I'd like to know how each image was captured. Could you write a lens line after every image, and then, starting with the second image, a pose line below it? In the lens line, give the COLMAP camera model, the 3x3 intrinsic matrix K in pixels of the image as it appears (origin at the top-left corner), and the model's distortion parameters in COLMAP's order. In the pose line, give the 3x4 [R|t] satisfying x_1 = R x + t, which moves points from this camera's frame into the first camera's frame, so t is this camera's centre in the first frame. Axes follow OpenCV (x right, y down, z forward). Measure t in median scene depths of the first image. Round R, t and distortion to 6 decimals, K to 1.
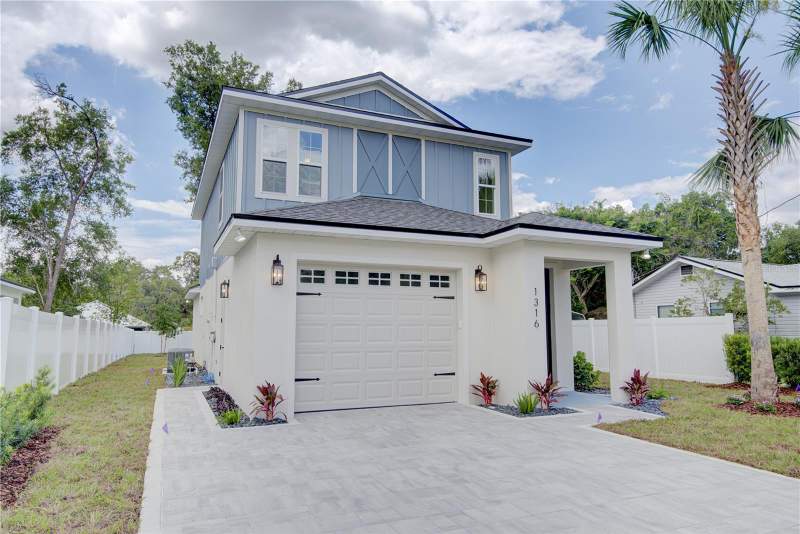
lens RADIAL K [[533.7, 0, 406.3], [0, 533.7, 270.8], [0, 0, 1]] dist [-0.003896, -0.004393]
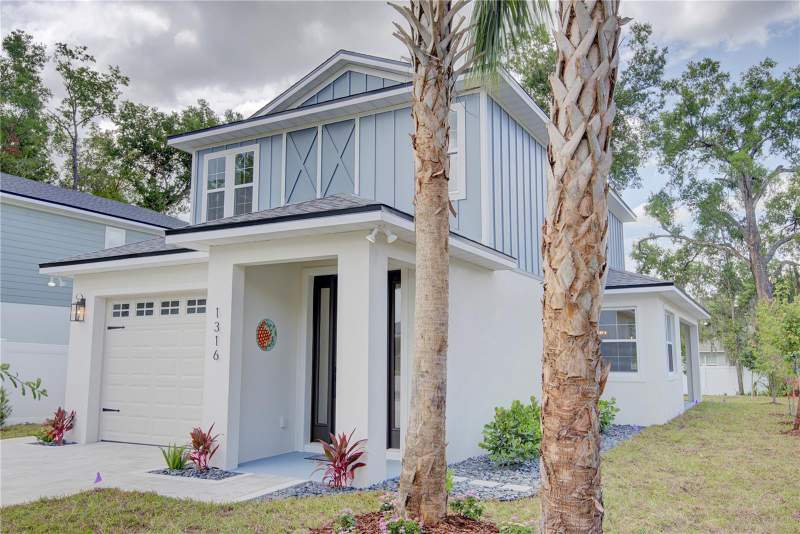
lens RADIAL K [[667.2, 0, 400.0], [0, 667.2, 267.0], [0, 0, 1]] dist [0.004738, 0.003595]
pose [[0.610851, -0.105528, -0.784681, 0.930805], [0.089540, 0.993927, -0.063964, 0.045903], [0.786666, -0.031188, 0.616590, 0.492643]]
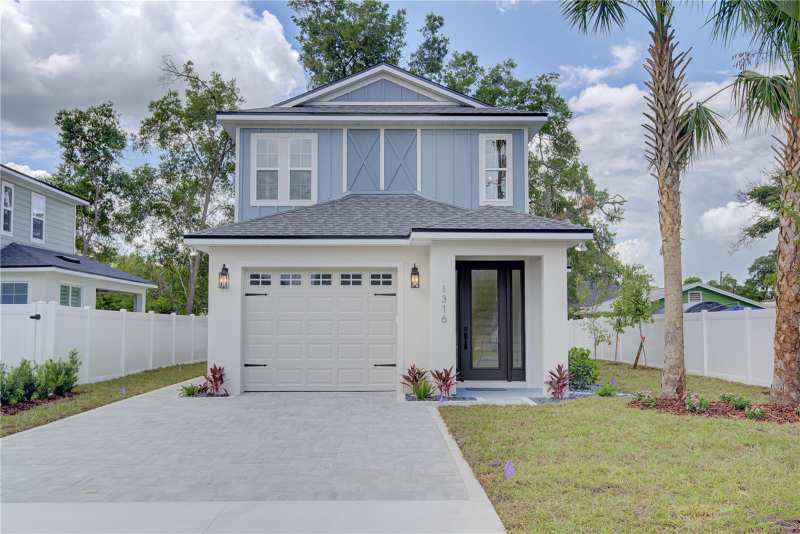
lens RADIAL K [[789.2, 0, 400.0], [0, 789.2, 267.0], [0, 0, 1]] dist [-0.038106, -0.004641]
pose [[0.919717, -0.027360, -0.391627, 0.627354], [0.041817, 0.998721, 0.028432, -0.042846], [0.390348, -0.042526, 0.919685, -0.386925]]
